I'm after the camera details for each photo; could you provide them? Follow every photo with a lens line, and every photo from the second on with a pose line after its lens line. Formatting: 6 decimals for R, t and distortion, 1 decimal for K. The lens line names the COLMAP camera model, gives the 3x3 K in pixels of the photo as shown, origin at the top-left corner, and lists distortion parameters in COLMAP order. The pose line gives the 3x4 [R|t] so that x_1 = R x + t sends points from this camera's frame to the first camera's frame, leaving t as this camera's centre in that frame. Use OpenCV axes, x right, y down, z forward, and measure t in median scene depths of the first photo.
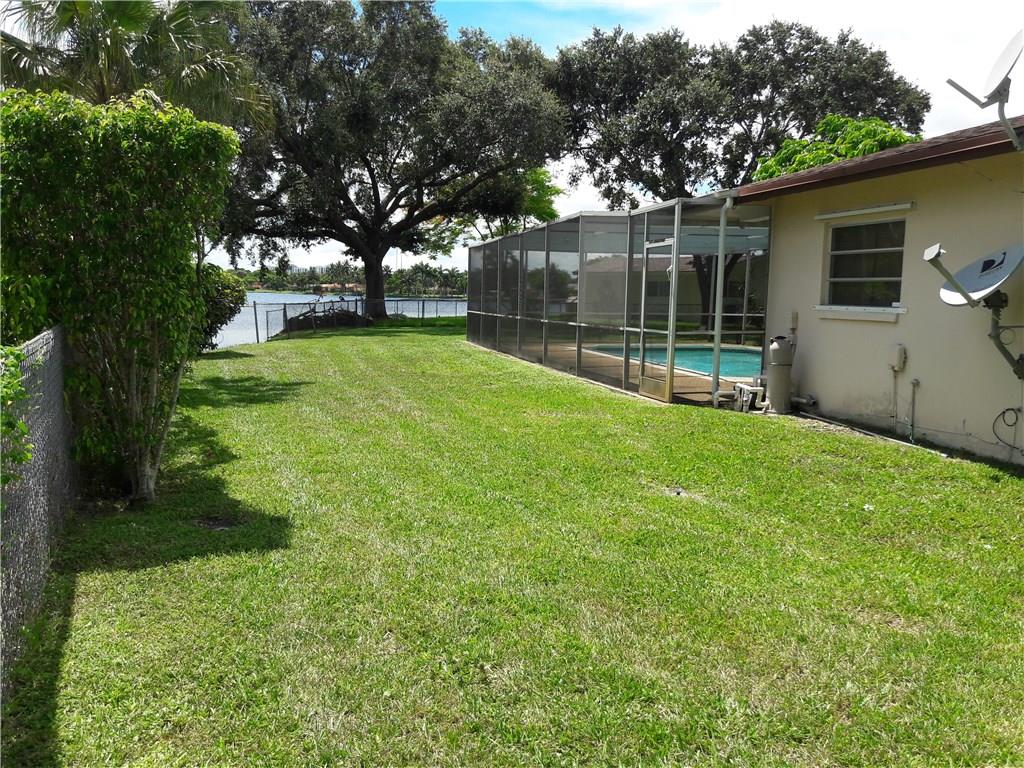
lens RADIAL K [[837.7, 0, 512.0], [0, 837.7, 384.0], [0, 0, 1]] dist [0.157549, -0.003426]
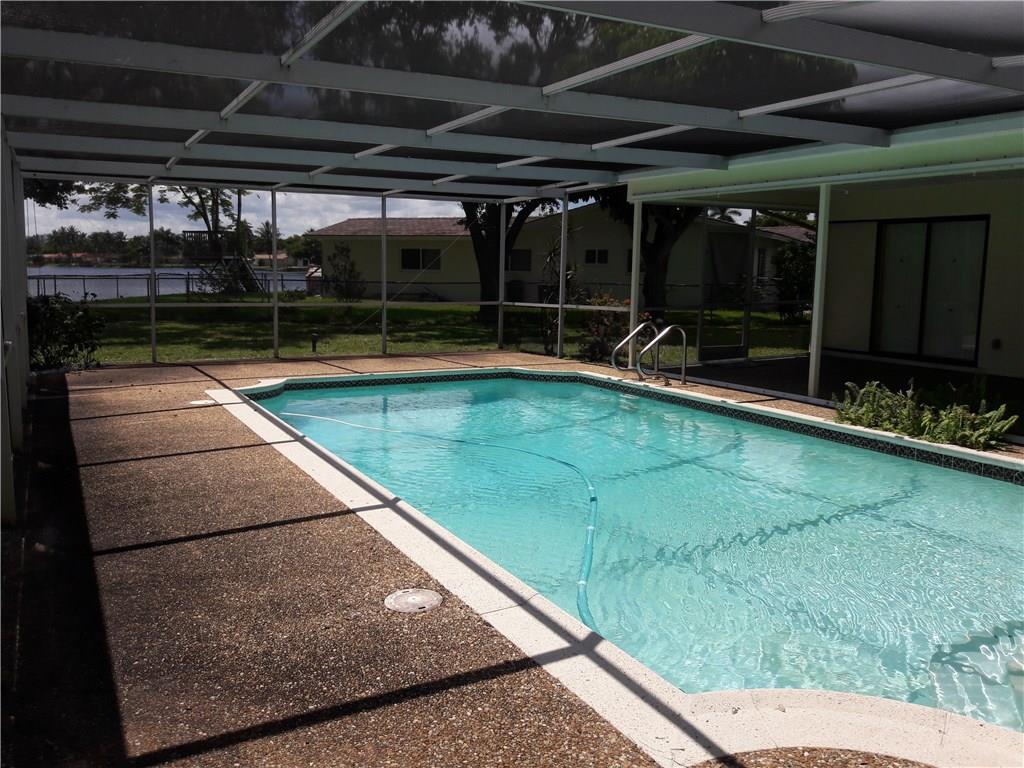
lens RADIAL K [[848.2, 0, 512.0], [0, 848.2, 384.0], [0, 0, 1]] dist [-0.003427, -0.007832]
pose [[0.964568, -0.039490, 0.260861, 0.041994], [0.030365, 0.998781, 0.038920, -0.024255], [-0.262080, -0.029620, 0.964591, 0.206615]]
